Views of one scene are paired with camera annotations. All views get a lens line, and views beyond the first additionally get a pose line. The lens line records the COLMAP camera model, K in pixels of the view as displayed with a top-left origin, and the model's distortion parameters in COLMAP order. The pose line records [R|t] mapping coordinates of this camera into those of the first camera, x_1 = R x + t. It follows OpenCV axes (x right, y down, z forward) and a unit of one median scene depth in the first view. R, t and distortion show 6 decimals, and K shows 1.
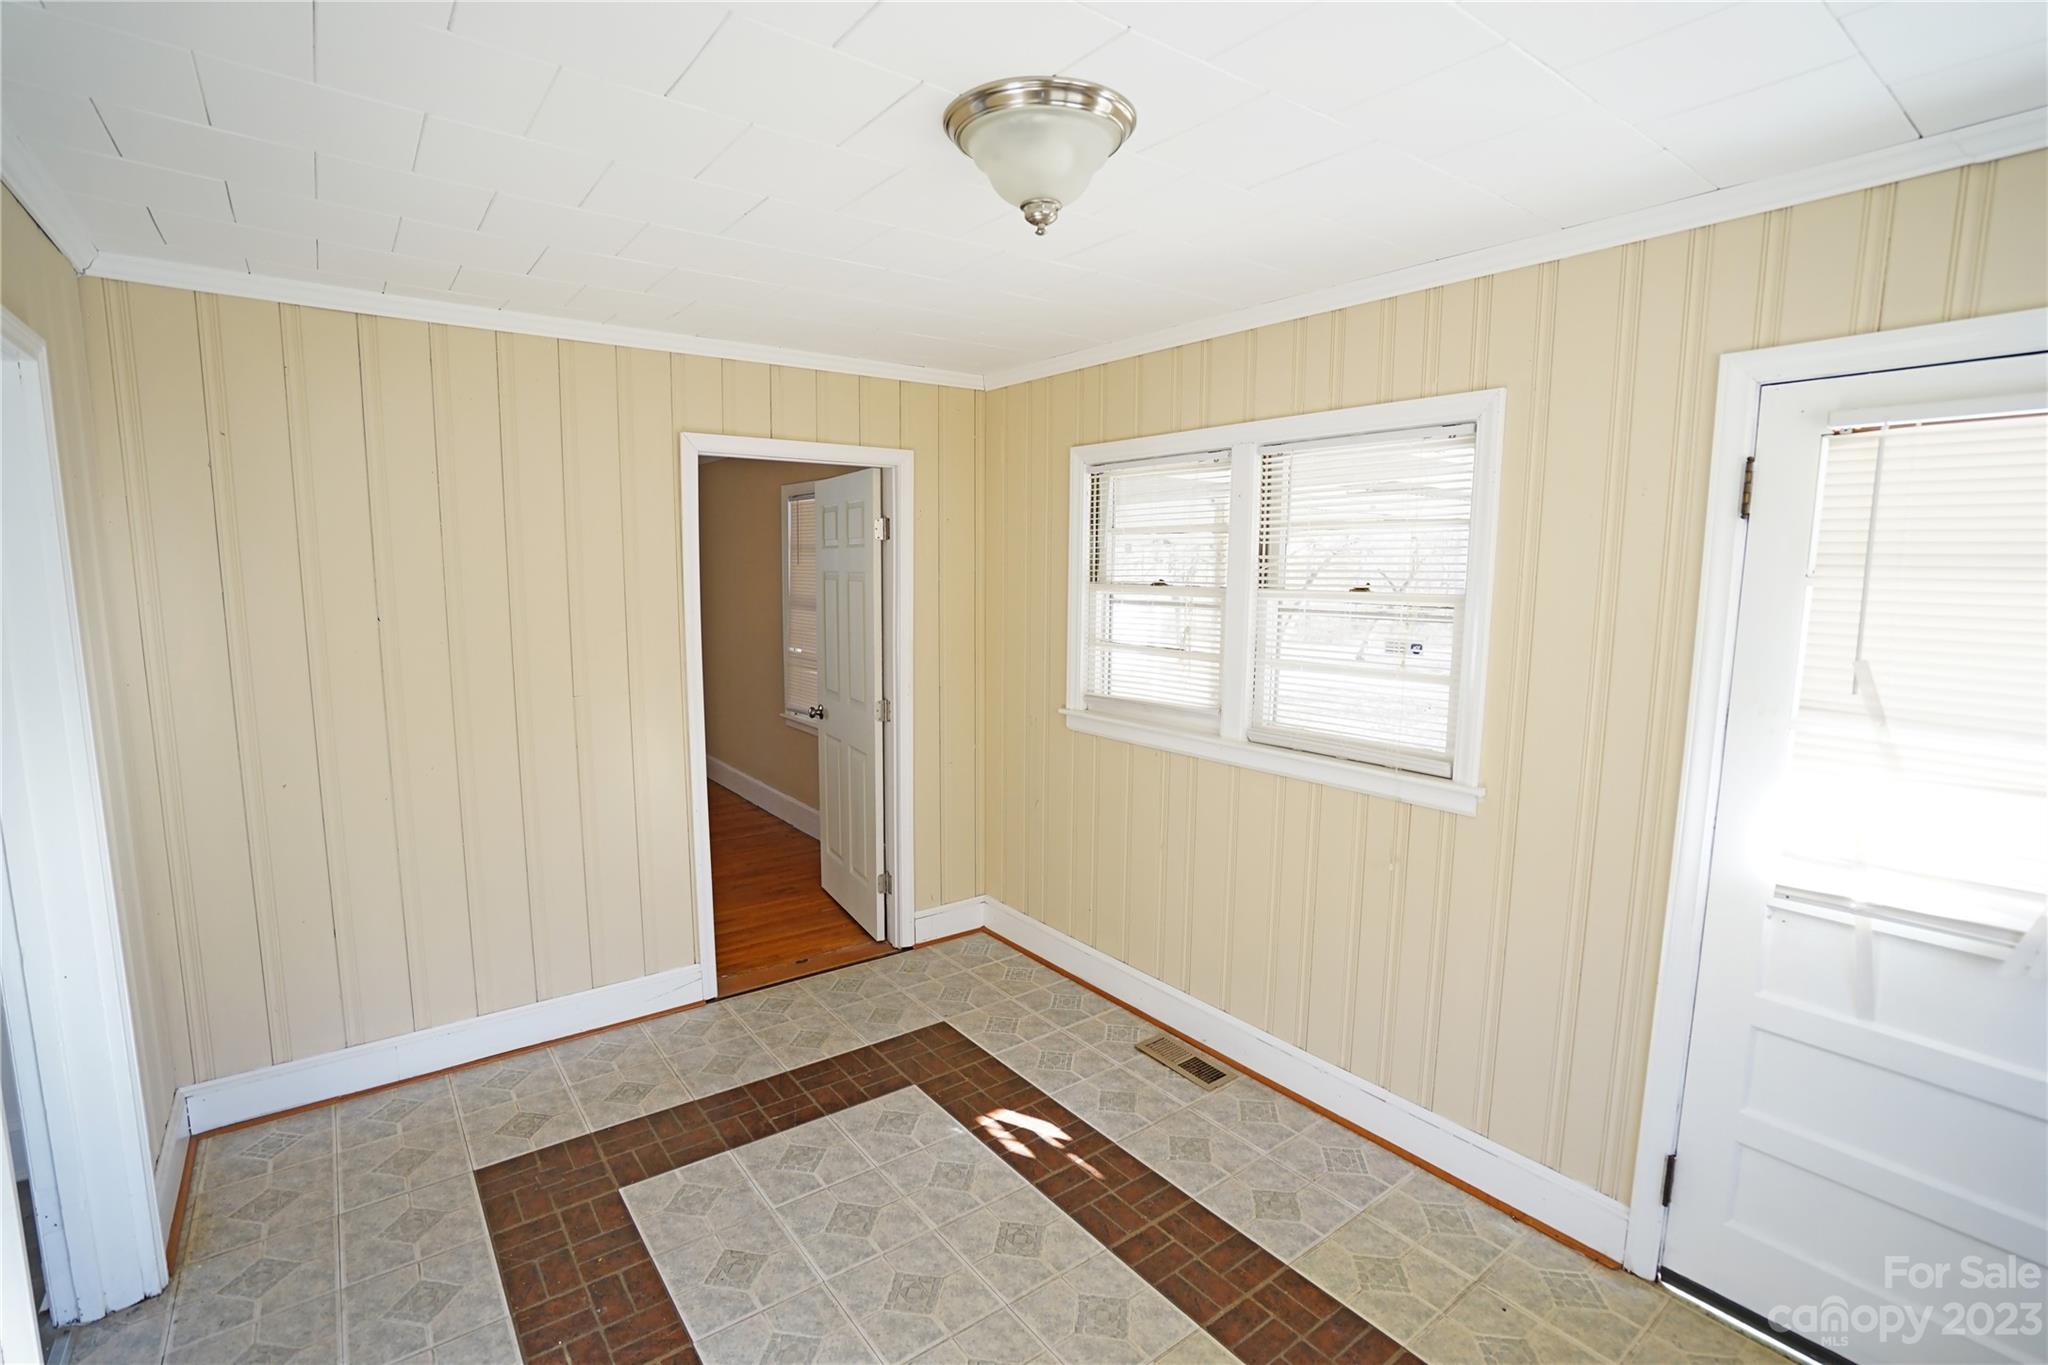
lens RADIAL K [[944.1, 0, 1017.6], [0, 944.1, 672.3], [0, 0, 1]] dist [-0.056641, 0.018971]
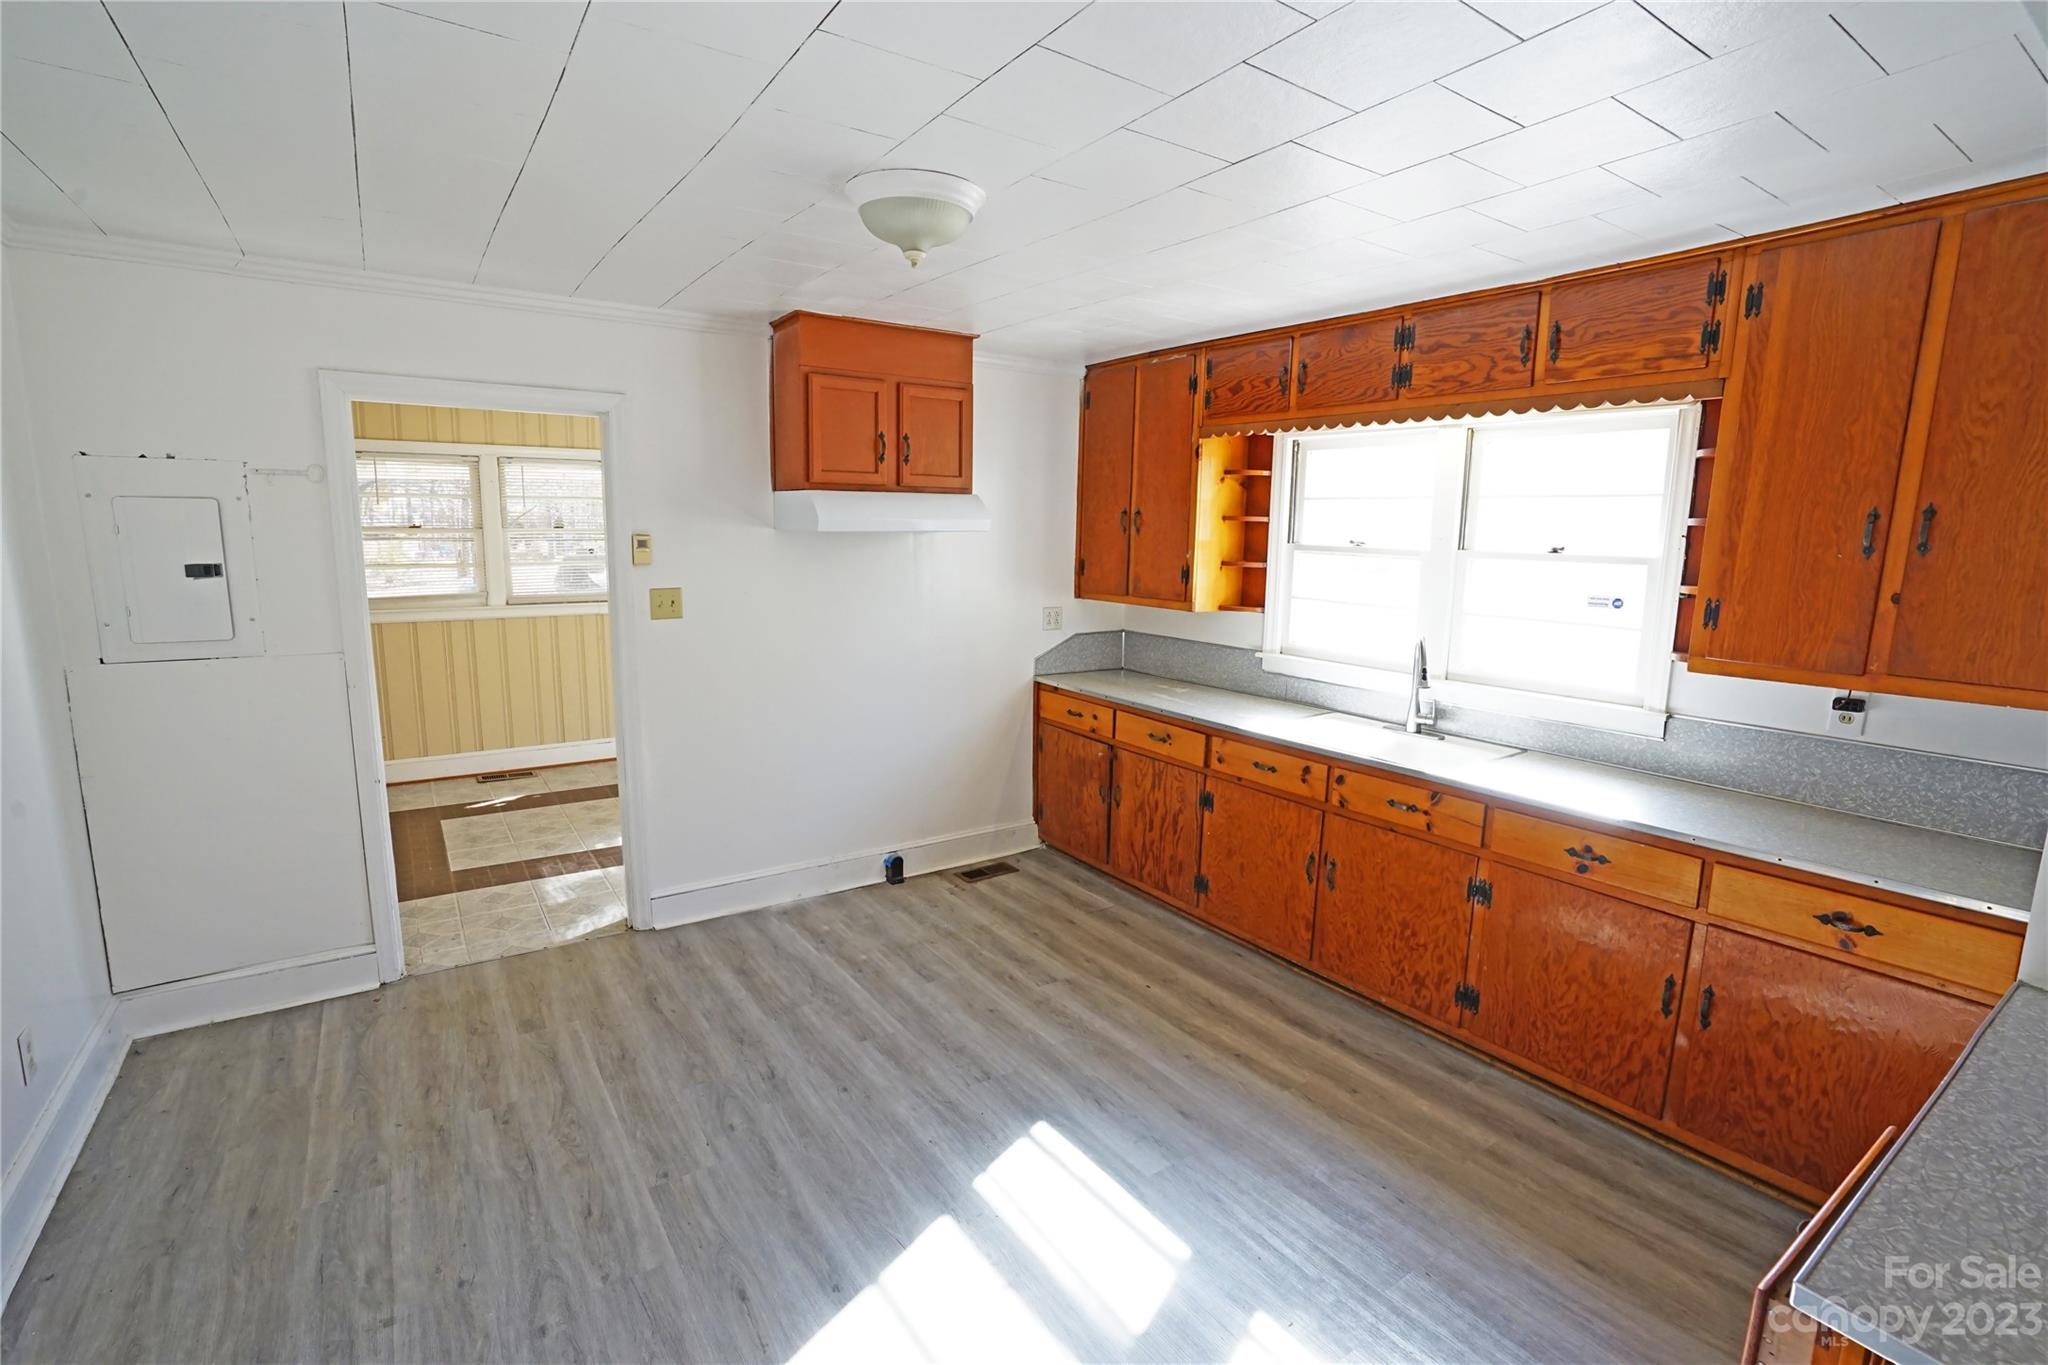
lens RADIAL K [[944.1, 0, 1012.9], [0, 944.1, 687.4], [0, 0, 1]] dist [-0.056641, 0.018971]
pose [[0.050163, -0.175874, 0.983134, -1.564776], [0.090381, 0.981133, 0.170904, 0.004933], [-0.994643, 0.080284, 0.065113, -0.169302]]
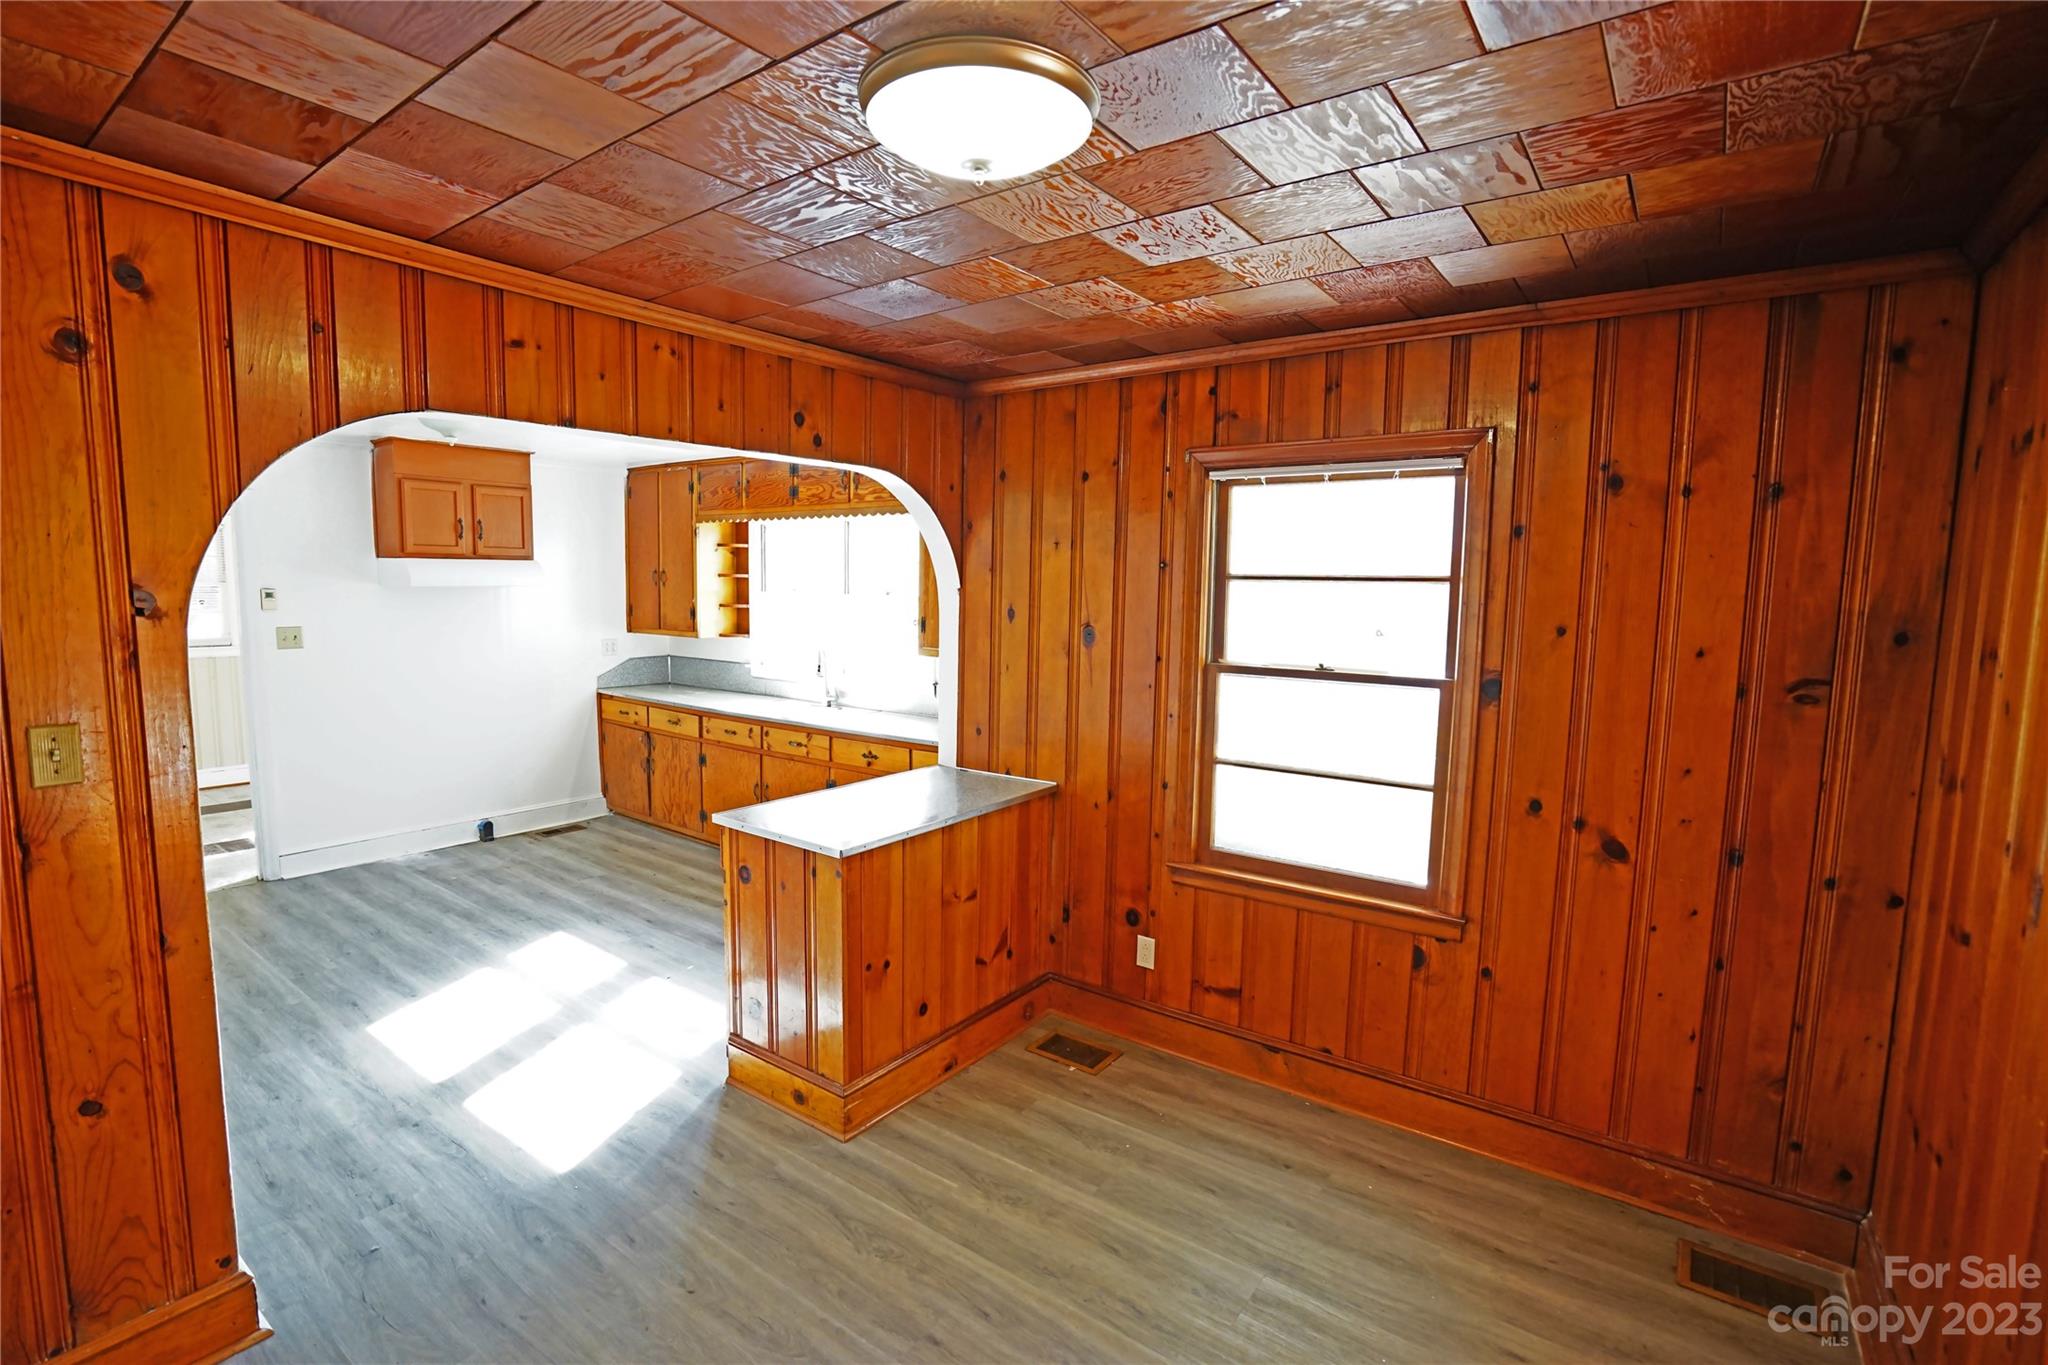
lens RADIAL K [[944.1, 0, 1016.5], [0, 944.1, 687.2], [0, 0, 1]] dist [-0.056641, 0.018971]
pose [[-0.281270, -0.119425, 0.952169, -2.278615], [0.082385, 0.985558, 0.147949, 0.014890], [-0.956086, 0.120058, -0.267369, -0.432765]]
